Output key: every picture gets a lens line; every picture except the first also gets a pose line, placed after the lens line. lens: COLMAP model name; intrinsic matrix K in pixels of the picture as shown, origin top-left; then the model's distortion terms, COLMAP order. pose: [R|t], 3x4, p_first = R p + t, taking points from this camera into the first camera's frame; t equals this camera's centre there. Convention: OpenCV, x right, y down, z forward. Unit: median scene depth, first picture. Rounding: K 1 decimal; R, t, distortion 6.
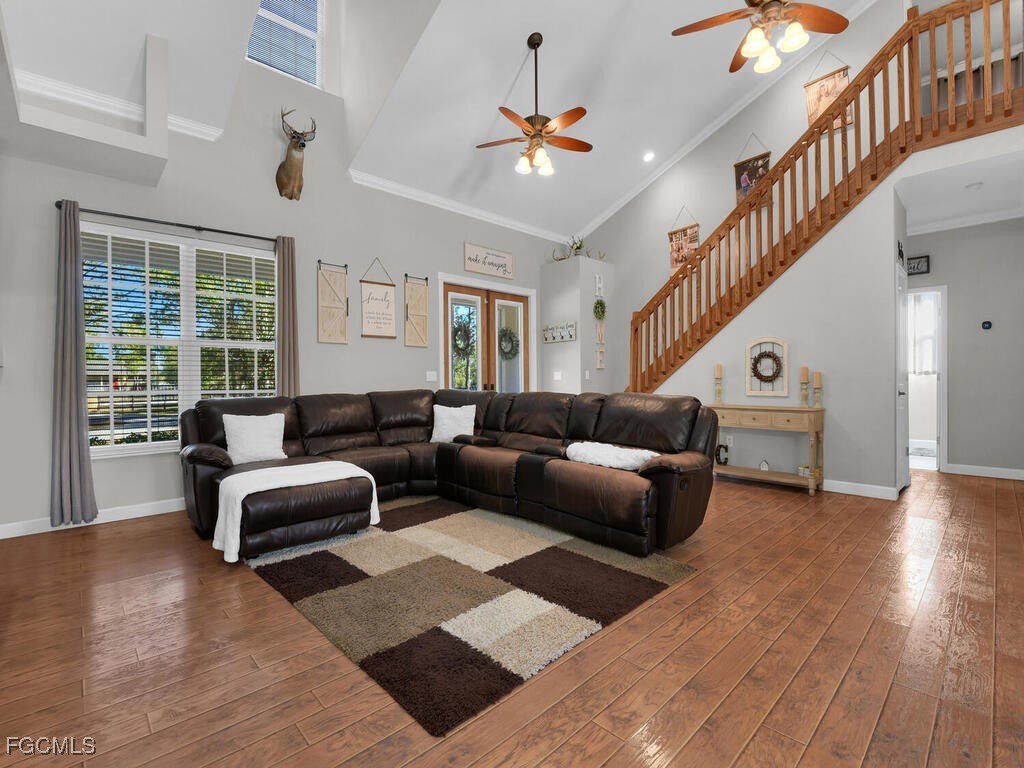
lens RADIAL K [[463.3, 0, 512.0], [0, 463.3, 384.0], [0, 0, 1]] dist [-0.003249, -0.001076]
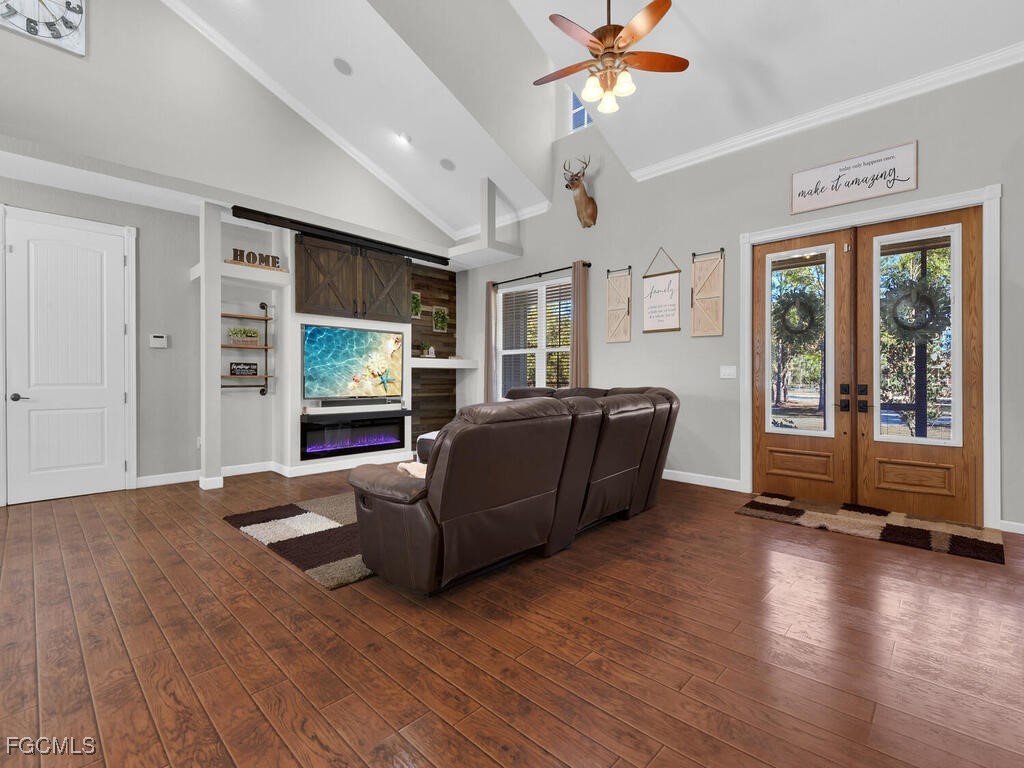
lens RADIAL K [[469.7, 0, 510.3], [0, 469.7, 381.6], [0, 0, 1]] dist [-0.006770, -0.001370]
pose [[0.051408, 0.017054, -0.998532, 0.709802], [-0.009352, 0.999819, 0.016594, -0.012003], [0.998634, 0.008485, 0.051558, 0.699730]]
